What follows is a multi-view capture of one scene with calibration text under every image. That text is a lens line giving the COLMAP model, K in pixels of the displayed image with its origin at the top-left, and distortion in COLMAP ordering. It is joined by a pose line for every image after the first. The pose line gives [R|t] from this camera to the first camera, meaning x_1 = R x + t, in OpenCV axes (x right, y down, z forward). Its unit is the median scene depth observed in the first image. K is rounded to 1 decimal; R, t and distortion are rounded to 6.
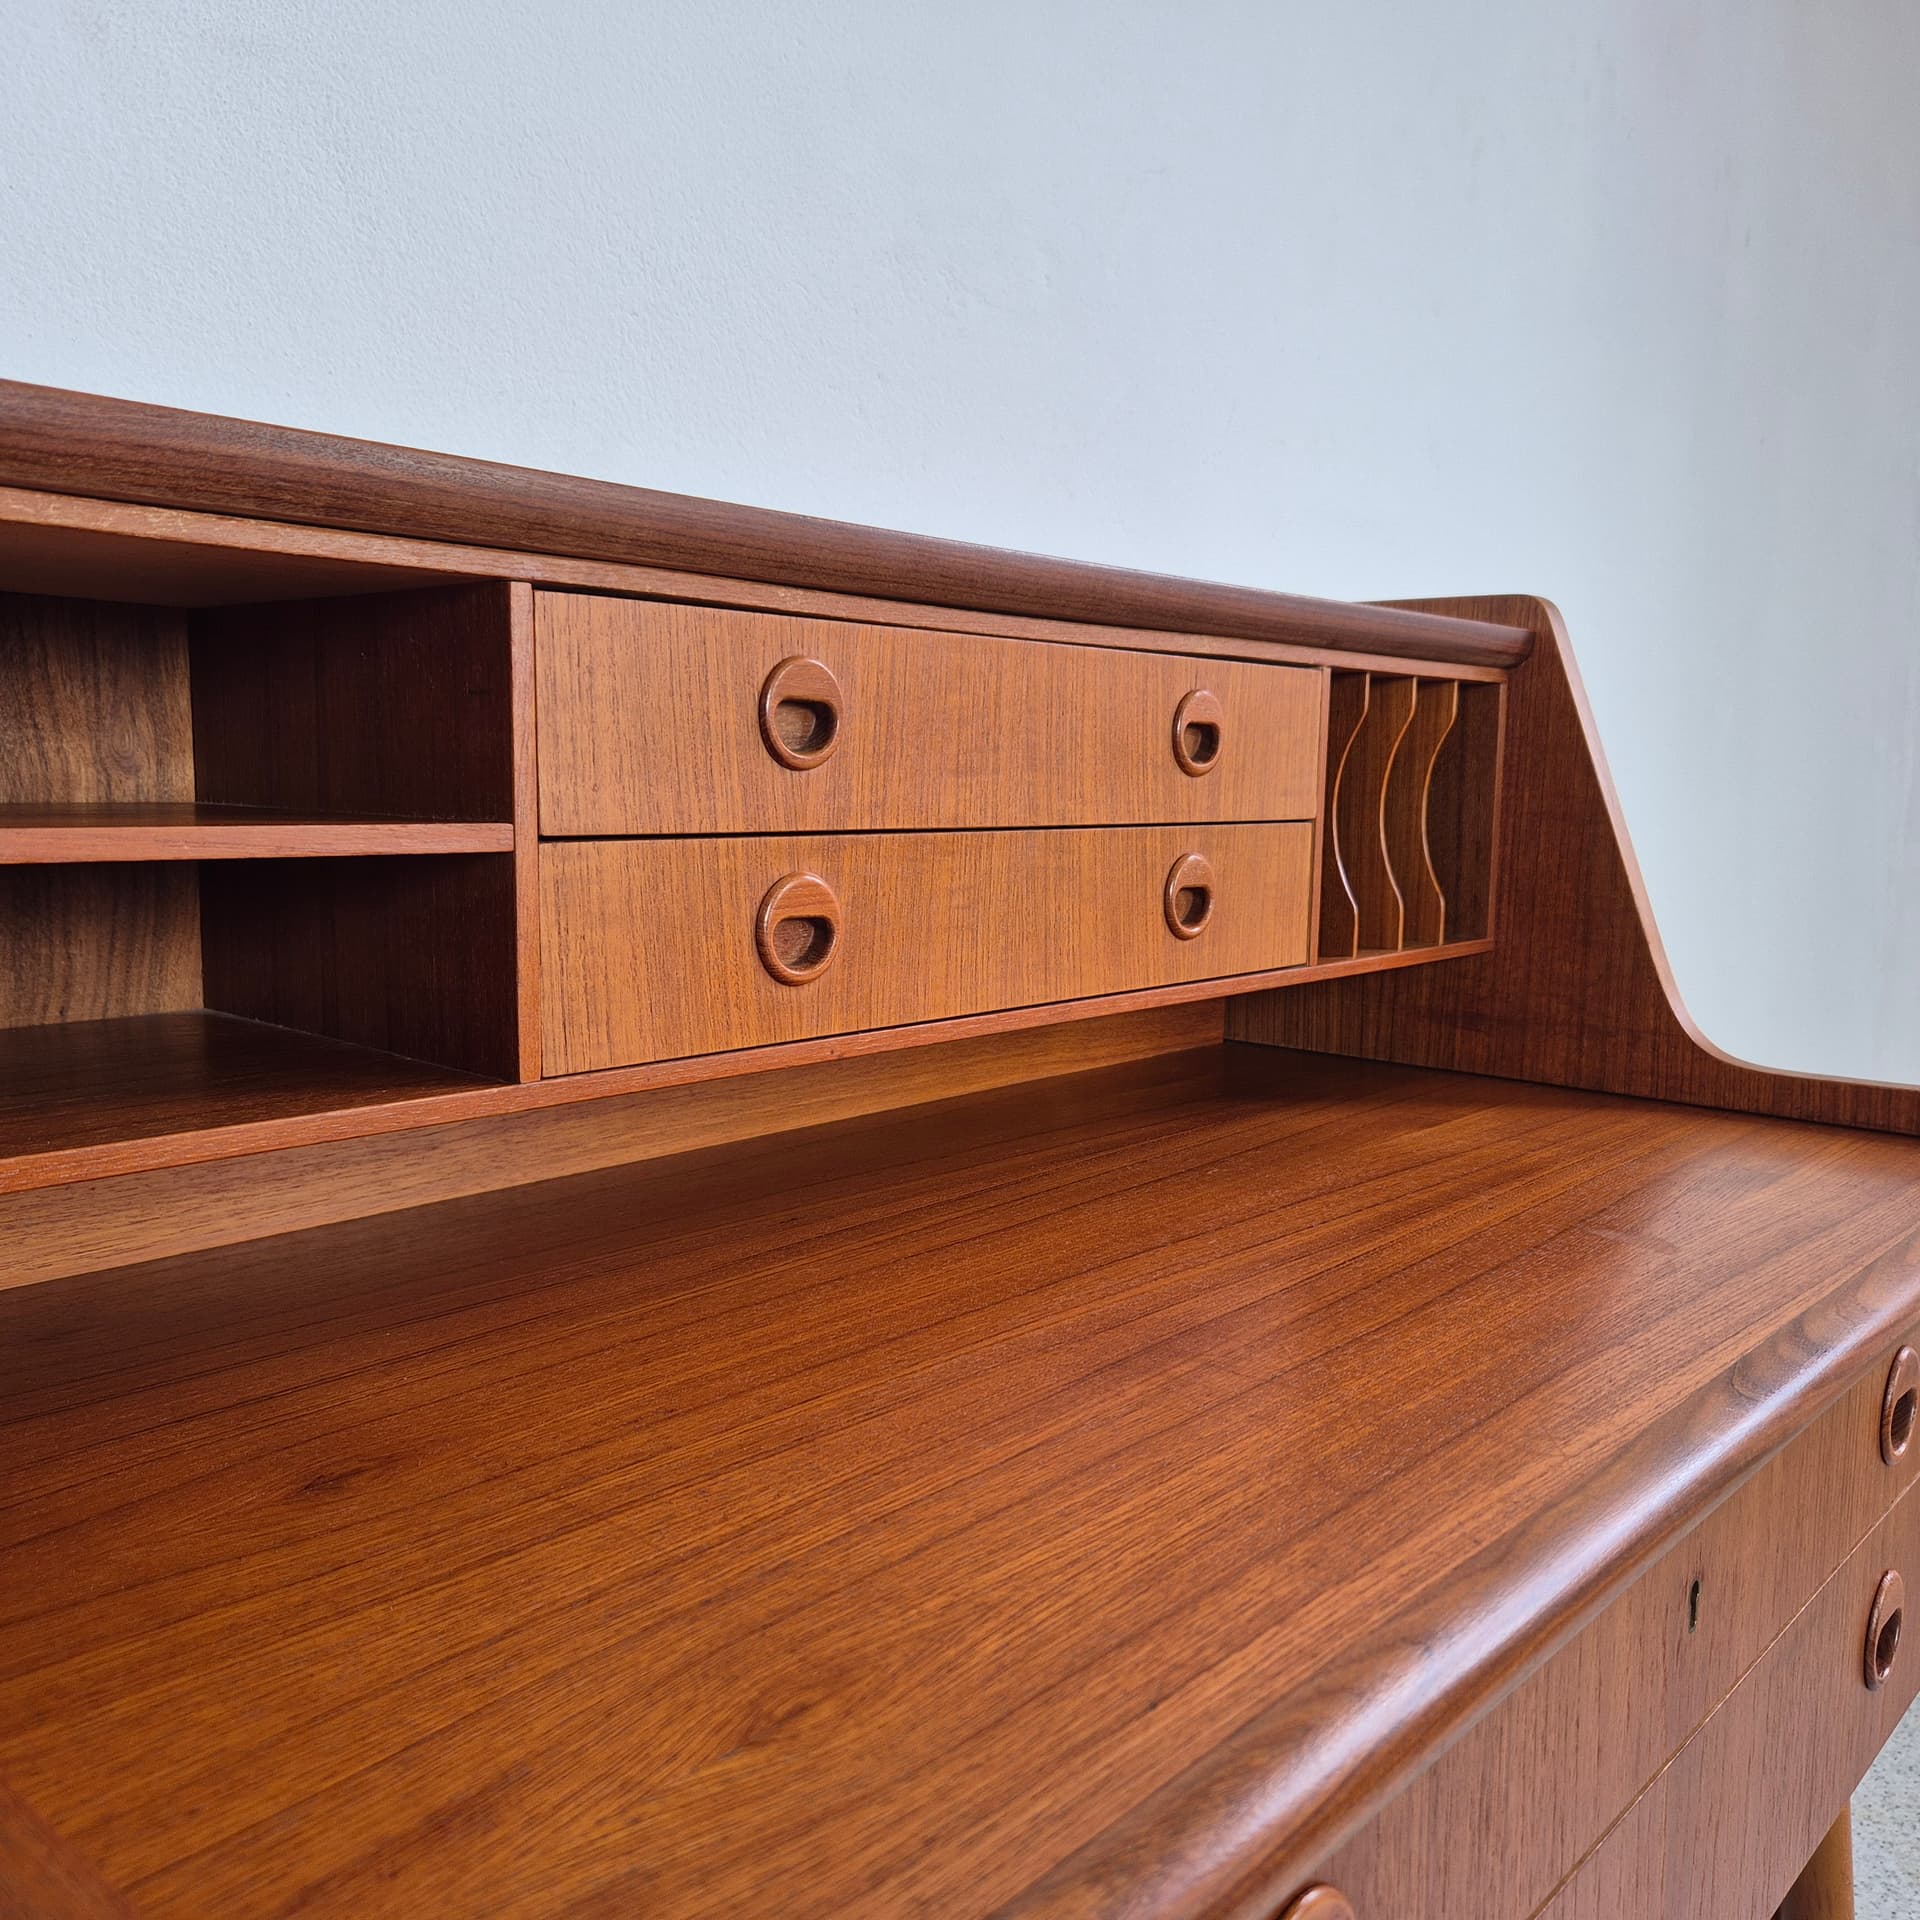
lens RADIAL K [[1708.8, 0, 935.5], [0, 1708.8, 981.3], [0, 0, 1]] dist [0.091455, -0.105035]
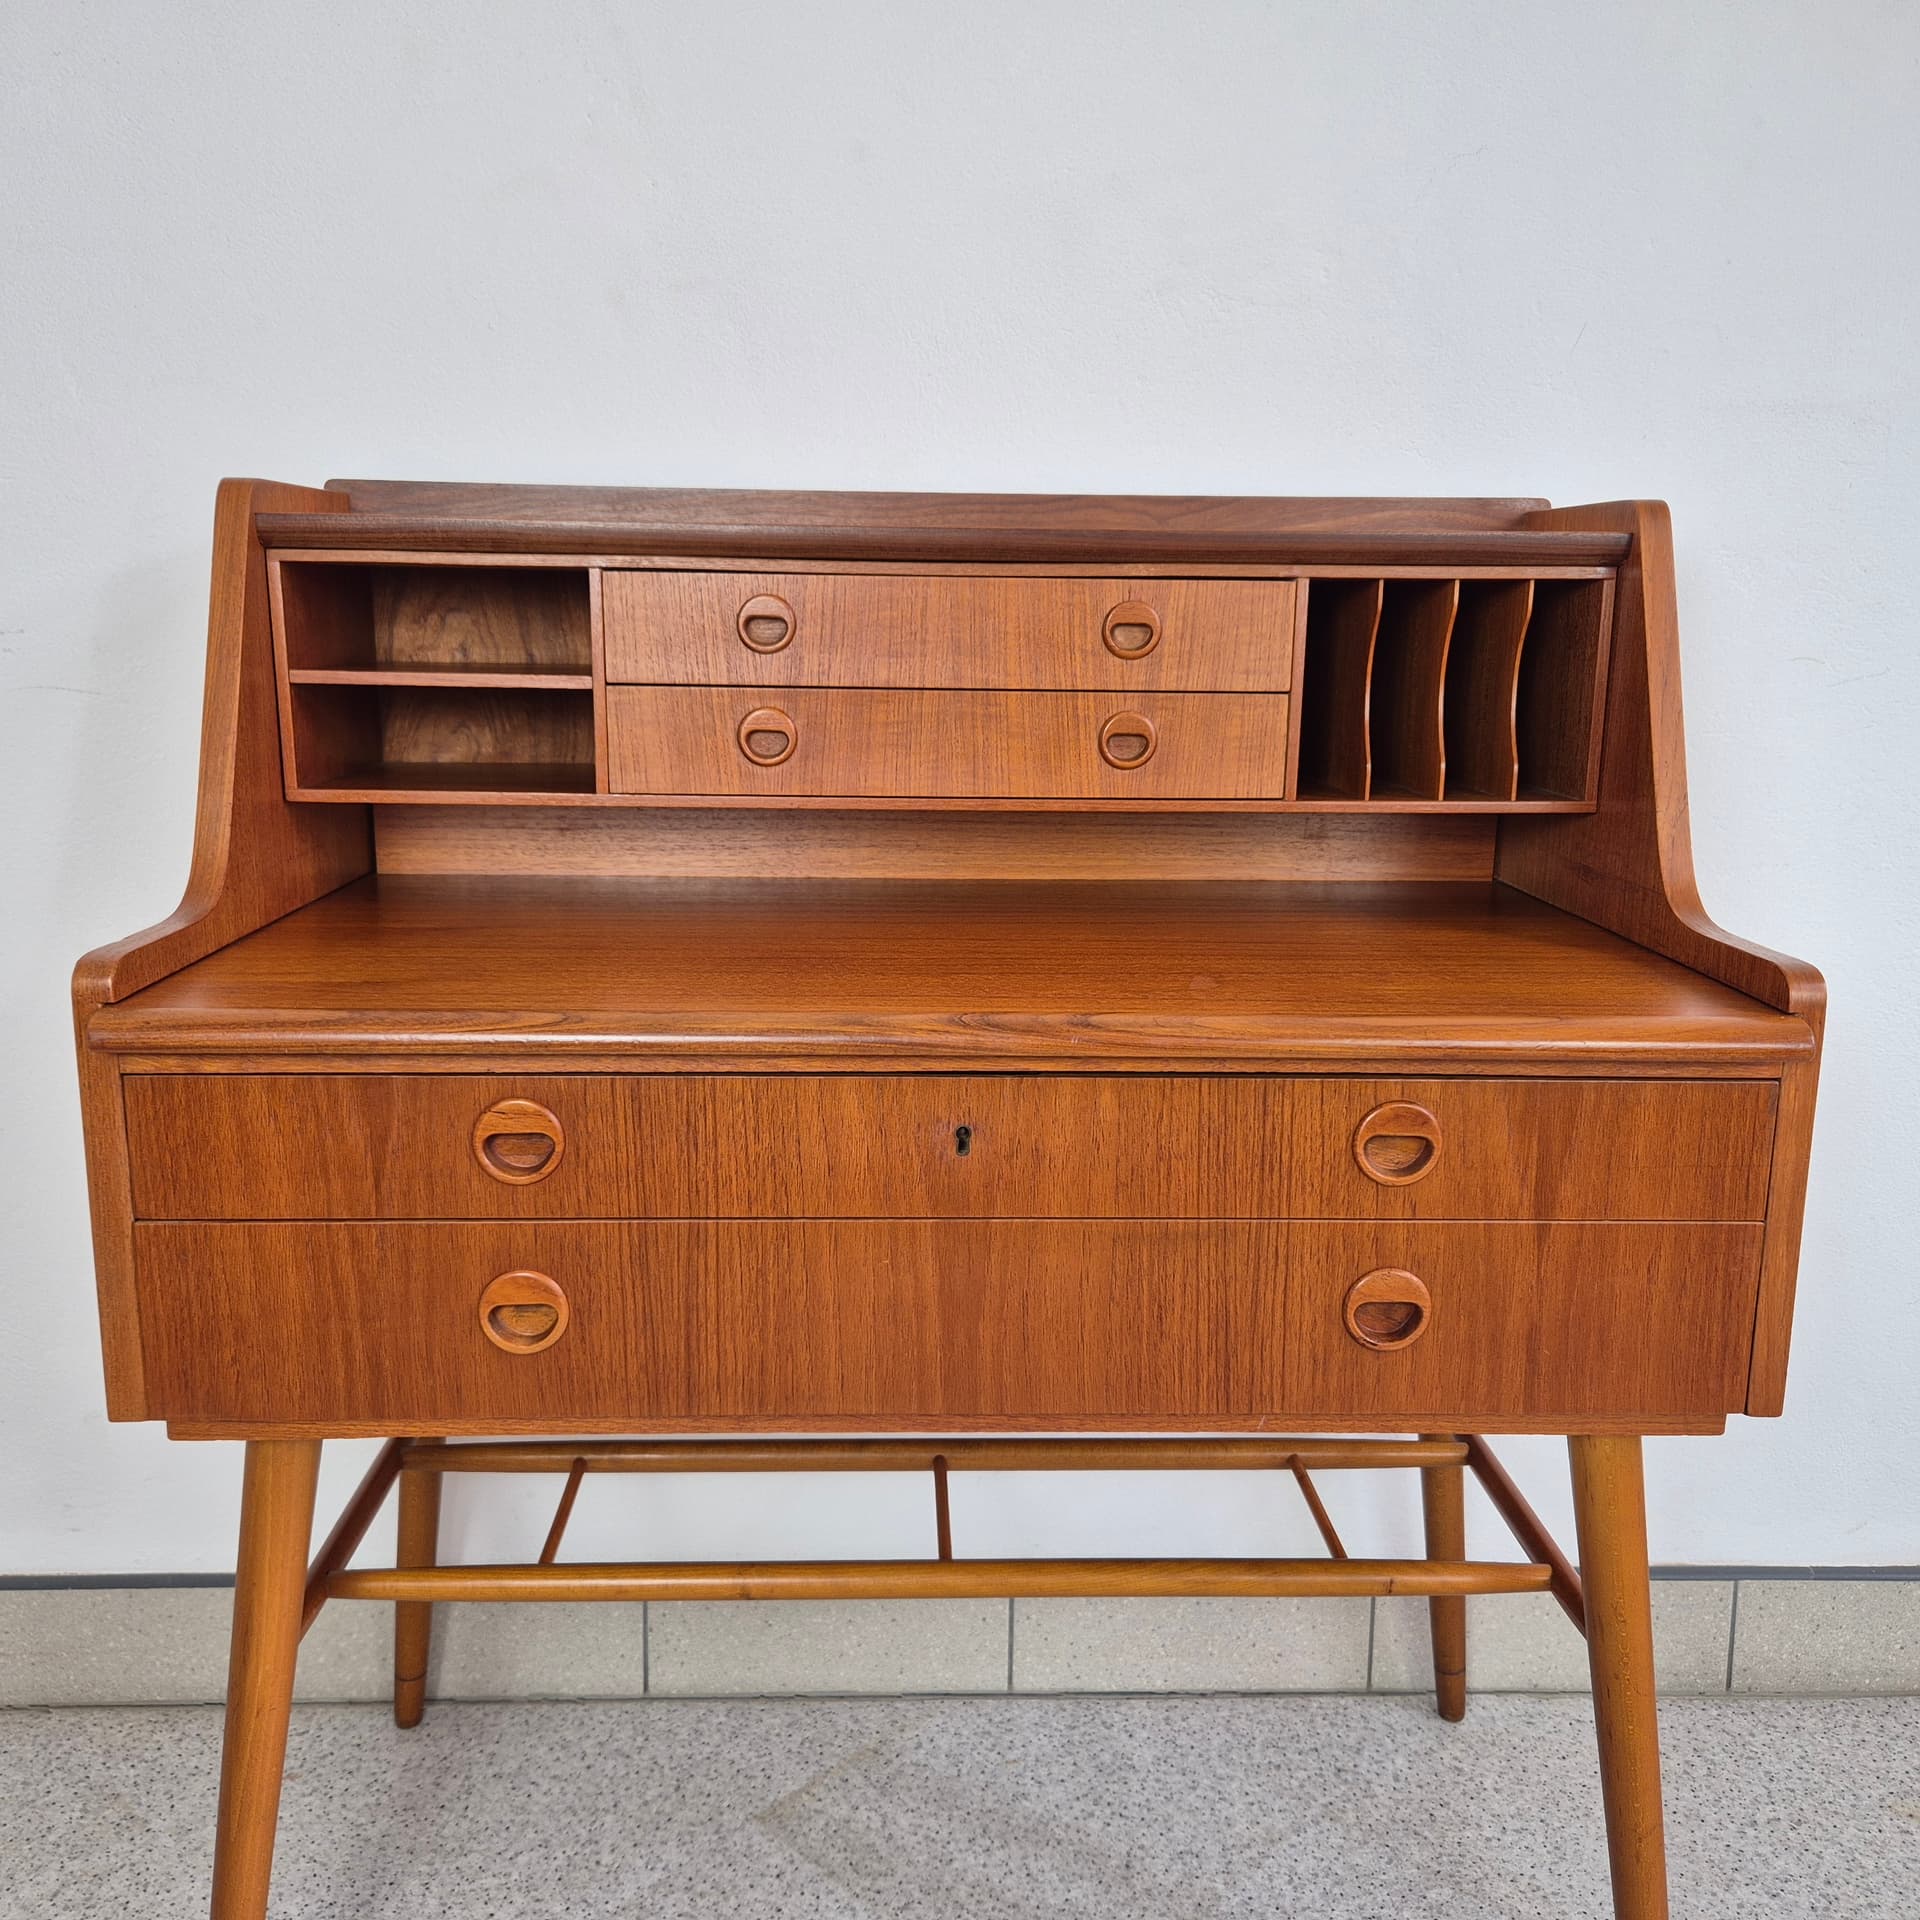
lens RADIAL K [[1712.5, 0, 965.8], [0, 1712.5, 950.8], [0, 0, 1]] dist [0.078722, -0.073643]
pose [[0.692456, 0.137108, -0.708312, 1.413758], [-0.091794, 0.990540, 0.102000, -0.009037], [0.715597, -0.005612, 0.698491, -0.182734]]
